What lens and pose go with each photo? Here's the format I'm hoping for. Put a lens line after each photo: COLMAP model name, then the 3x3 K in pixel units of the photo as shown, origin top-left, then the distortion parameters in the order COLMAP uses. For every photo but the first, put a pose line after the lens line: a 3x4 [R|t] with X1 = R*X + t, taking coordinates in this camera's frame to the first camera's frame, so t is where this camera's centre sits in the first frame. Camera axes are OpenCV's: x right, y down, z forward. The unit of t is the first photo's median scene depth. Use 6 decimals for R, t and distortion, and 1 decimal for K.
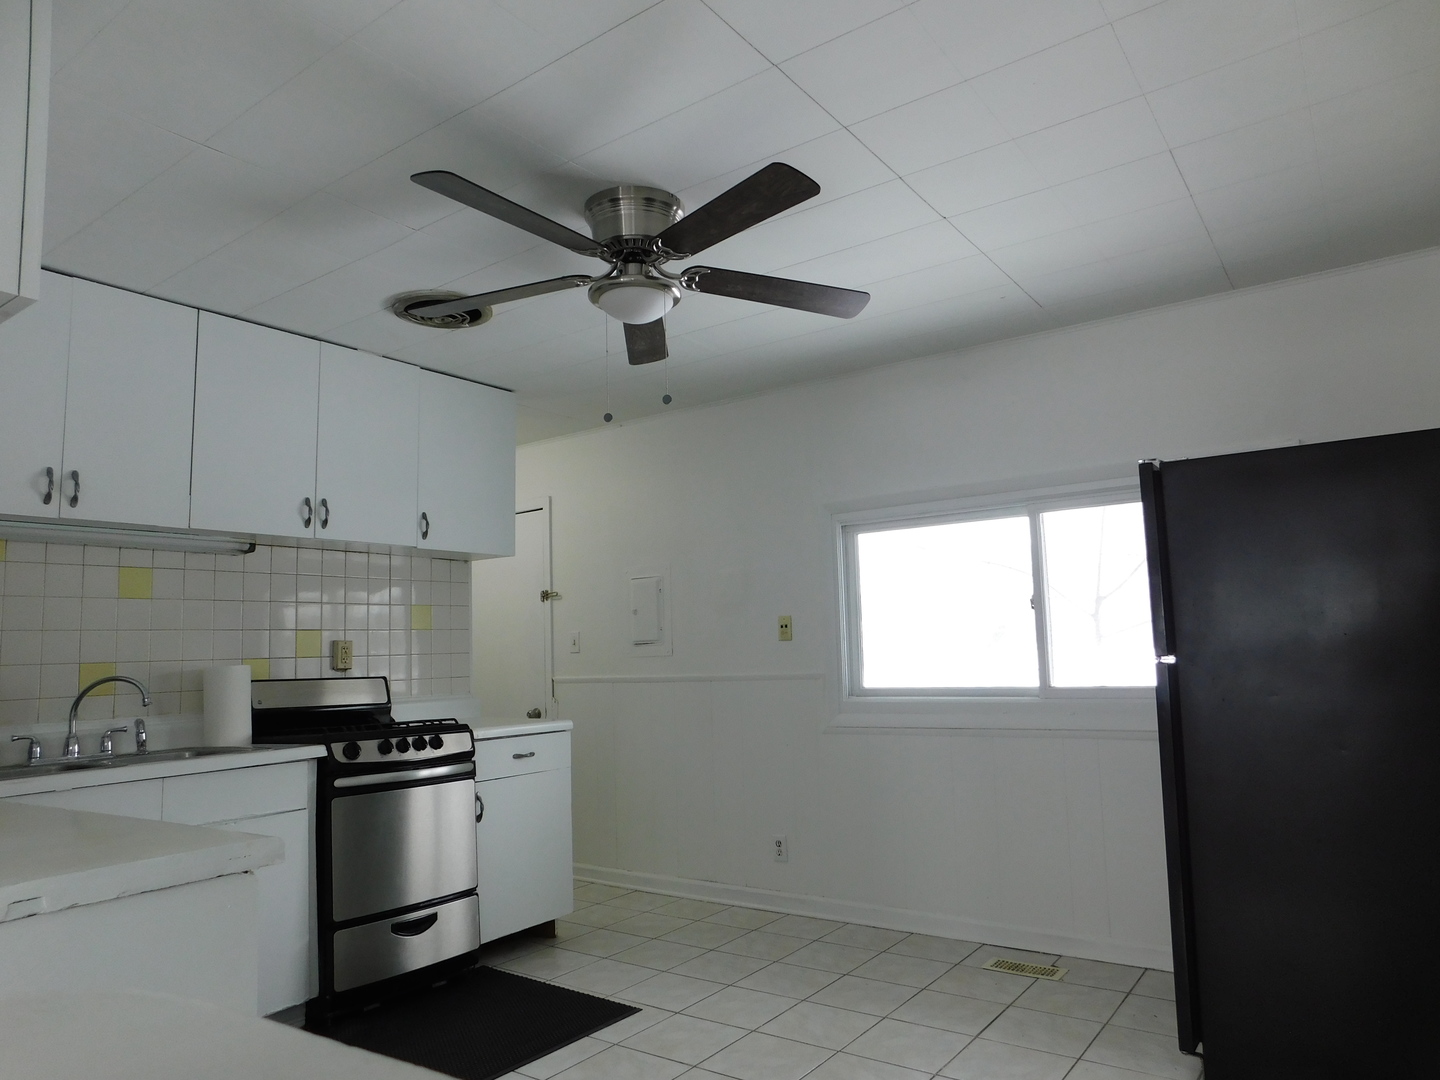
lens RADIAL K [[977.9, 0, 711.4], [0, 977.9, 538.2], [0, 0, 1]] dist [-0.026608, 0.003738]
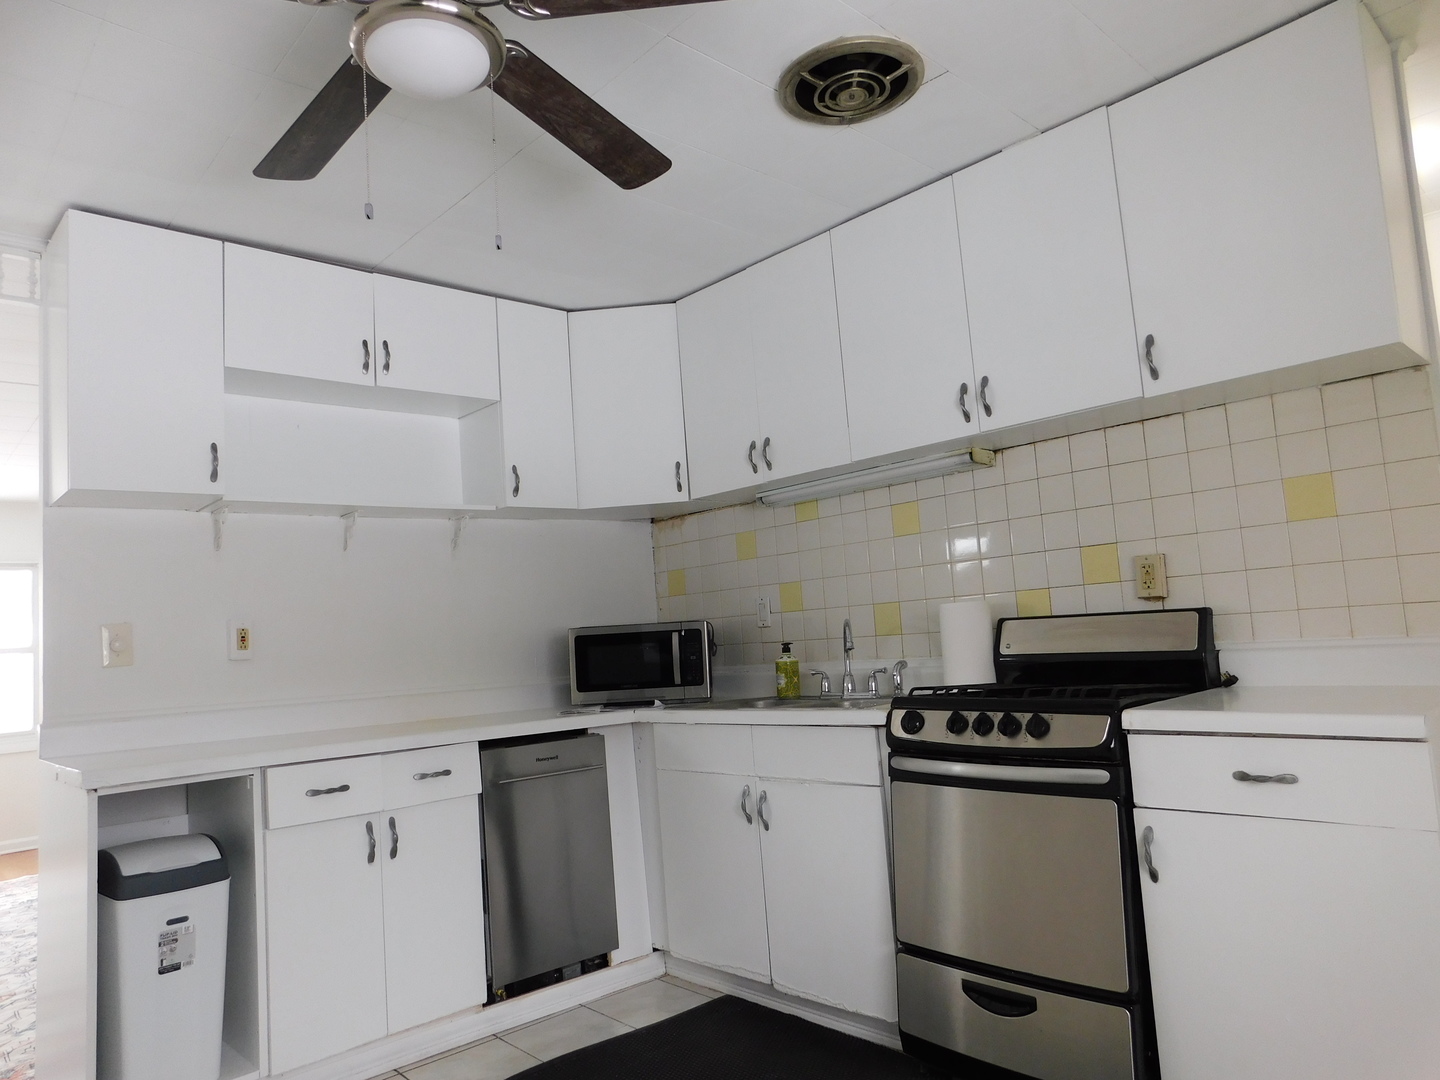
lens RADIAL K [[977.9, 0, 711.4], [0, 977.9, 538.2], [0, 0, 1]] dist [-0.026608, 0.003738]
pose [[-0.190690, -0.051435, -0.980302, 0.384731], [0.187869, 0.978255, -0.087872, 0.112572], [0.963505, -0.200925, -0.176881, 0.974065]]
